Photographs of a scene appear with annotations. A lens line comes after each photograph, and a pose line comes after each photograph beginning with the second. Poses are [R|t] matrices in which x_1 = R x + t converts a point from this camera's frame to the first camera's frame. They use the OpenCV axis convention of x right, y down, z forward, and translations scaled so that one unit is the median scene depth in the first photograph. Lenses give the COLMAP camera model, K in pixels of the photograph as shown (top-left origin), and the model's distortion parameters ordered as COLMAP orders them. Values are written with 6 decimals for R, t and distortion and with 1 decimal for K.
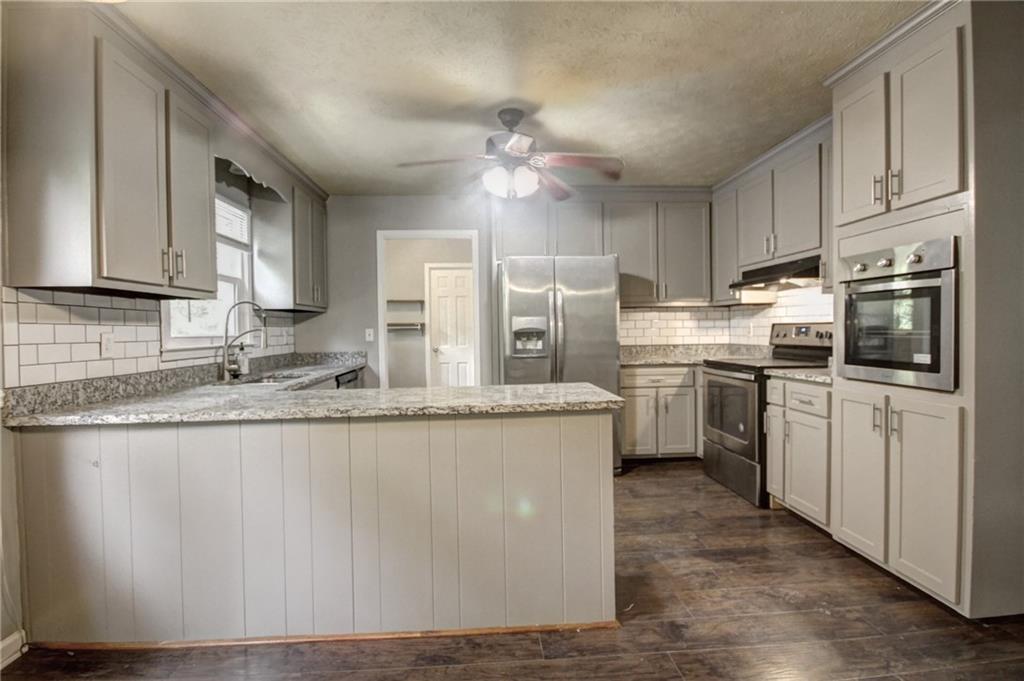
lens RADIAL K [[486.5, 0, 511.1], [0, 486.5, 342.6], [0, 0, 1]] dist [-0.003394, -0.000139]
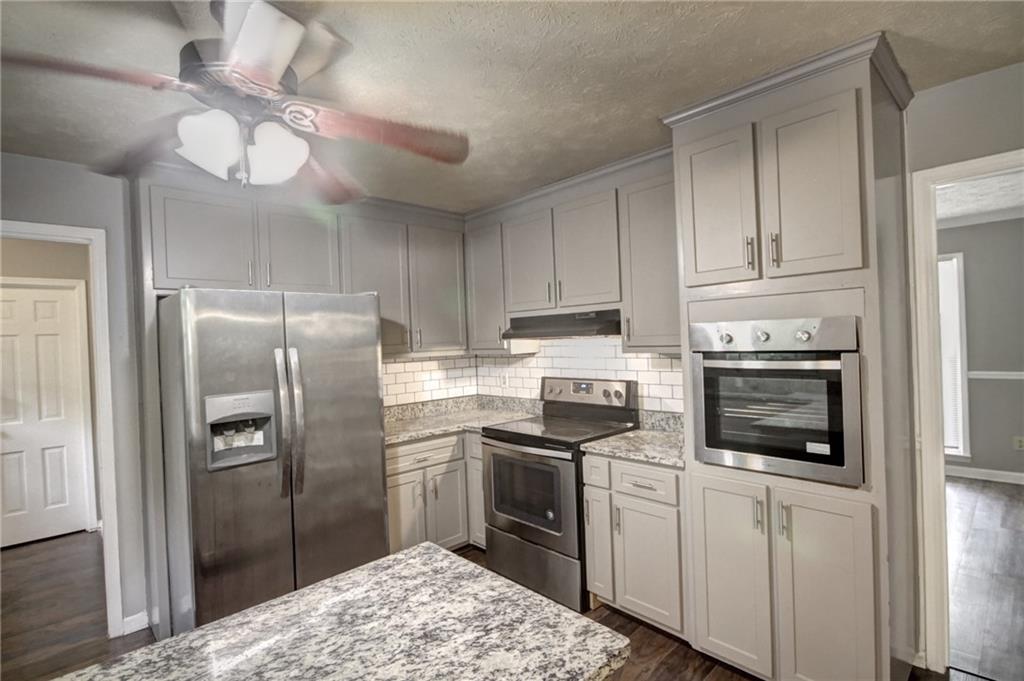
lens RADIAL K [[486.5, 0, 511.1], [0, 486.5, 342.6], [0, 0, 1]] dist [-0.003394, -0.000139]
pose [[0.769683, -0.018711, 0.638152, -0.085116], [0.042559, 0.998851, -0.022044, -0.091067], [-0.637006, 0.044126, 0.769595, 0.364339]]
